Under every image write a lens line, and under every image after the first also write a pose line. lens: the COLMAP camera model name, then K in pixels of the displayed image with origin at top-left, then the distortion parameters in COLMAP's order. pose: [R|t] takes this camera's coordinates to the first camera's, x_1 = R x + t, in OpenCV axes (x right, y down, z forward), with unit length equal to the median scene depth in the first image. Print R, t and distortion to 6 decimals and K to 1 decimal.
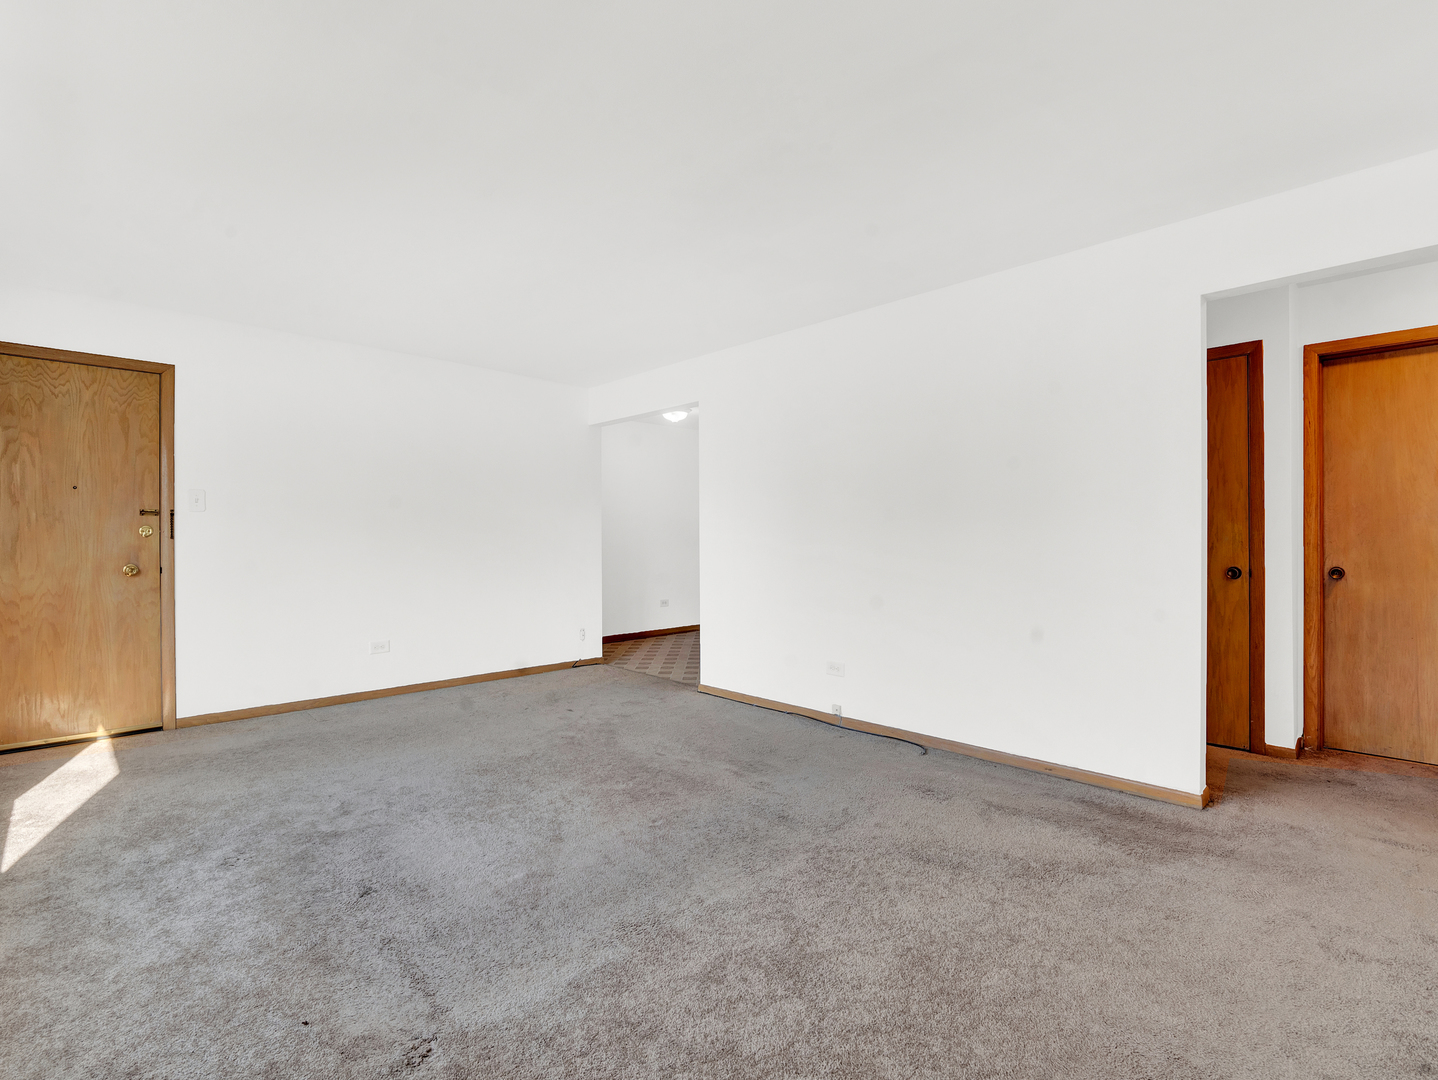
lens RADIAL K [[682.4, 0, 721.3], [0, 682.4, 544.9], [0, 0, 1]] dist [-0.018409, -0.003272]
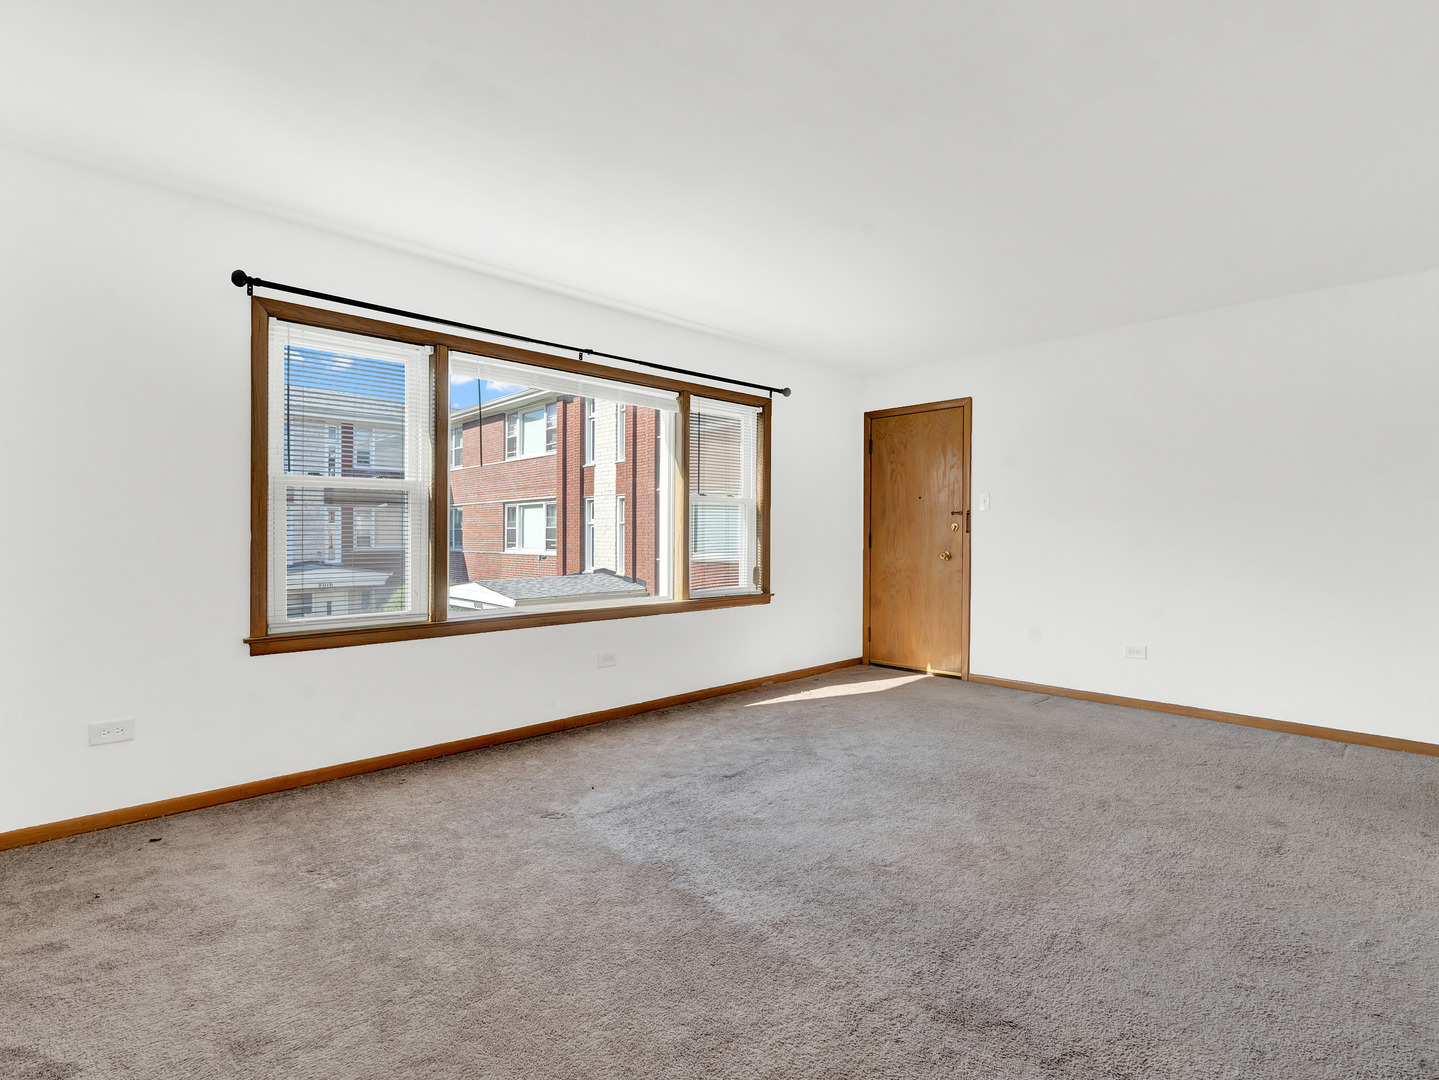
lens RADIAL K [[705.9, 0, 717.0], [0, 705.9, 536.2], [0, 0, 1]] dist [-0.000729, -0.000055]
pose [[-0.032912, 0.005191, -0.999445, 0.562152], [-0.007311, 0.999959, 0.005434, -0.006556], [0.999432, 0.007486, -0.032873, 0.577824]]
